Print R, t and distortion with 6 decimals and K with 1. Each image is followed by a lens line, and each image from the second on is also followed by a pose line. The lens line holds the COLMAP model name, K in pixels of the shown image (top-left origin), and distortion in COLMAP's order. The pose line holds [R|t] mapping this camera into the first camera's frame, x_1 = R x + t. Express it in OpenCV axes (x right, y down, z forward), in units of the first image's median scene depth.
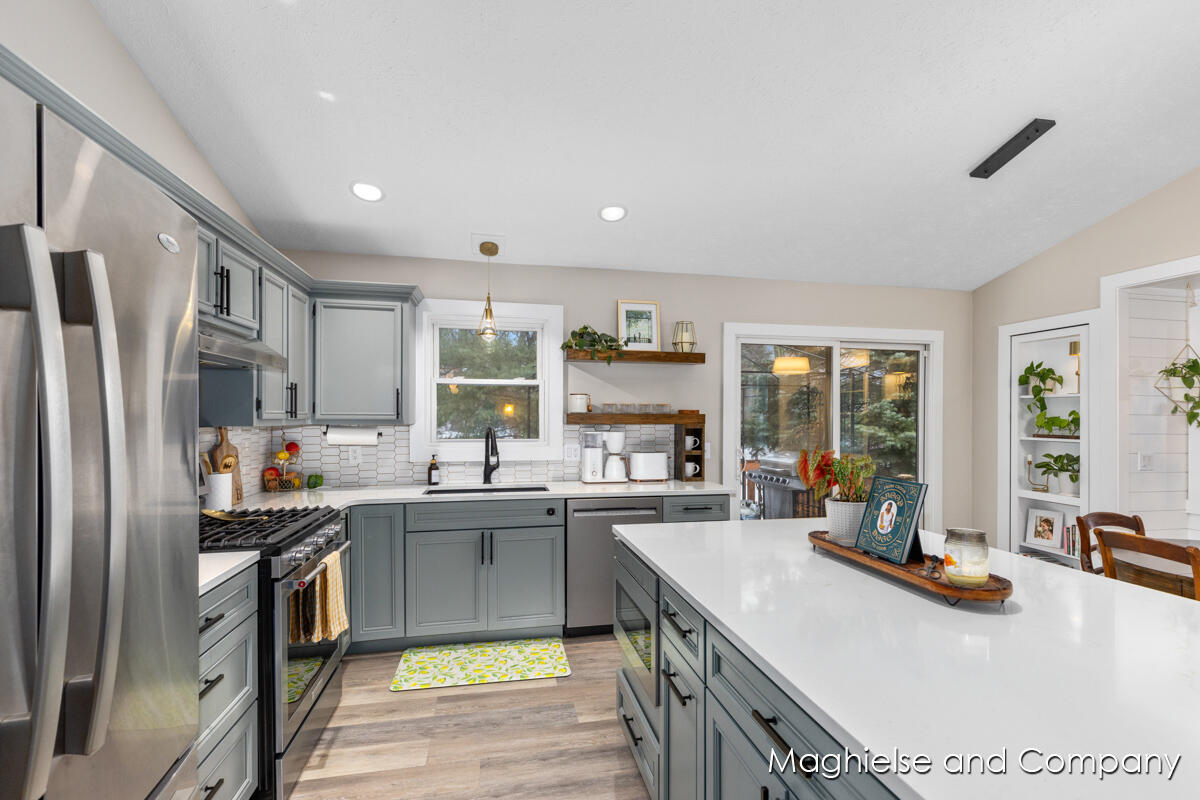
lens RADIAL K [[544.5, 0, 597.8], [0, 544.5, 418.8], [0, 0, 1]] dist [-0.000218, -0.000169]
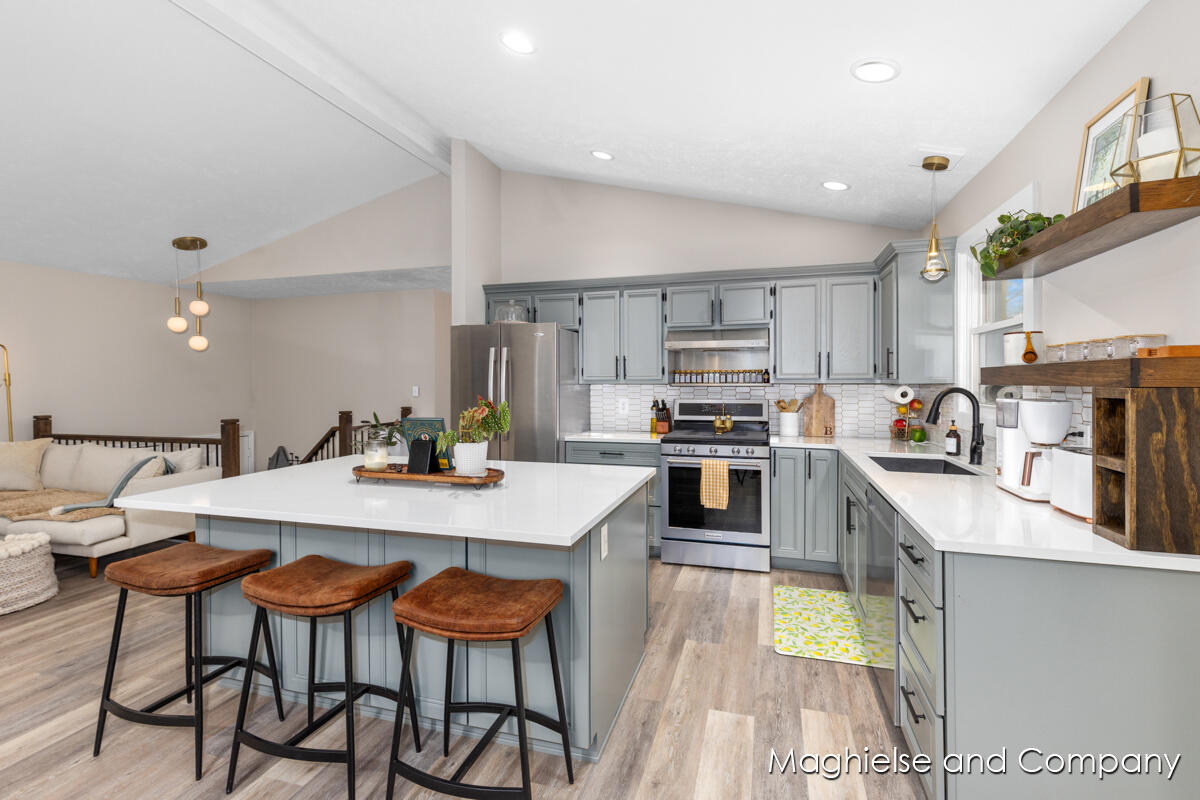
lens RADIAL K [[555.4, 0, 600.2], [0, 555.4, 372.7], [0, 0, 1]] dist [0.010409, -0.000590]
pose [[-0.467247, -0.006276, -0.884105, 0.683134], [-0.001097, 0.999978, -0.006518, 0.003843], [0.884126, -0.002076, -0.467244, 0.873164]]
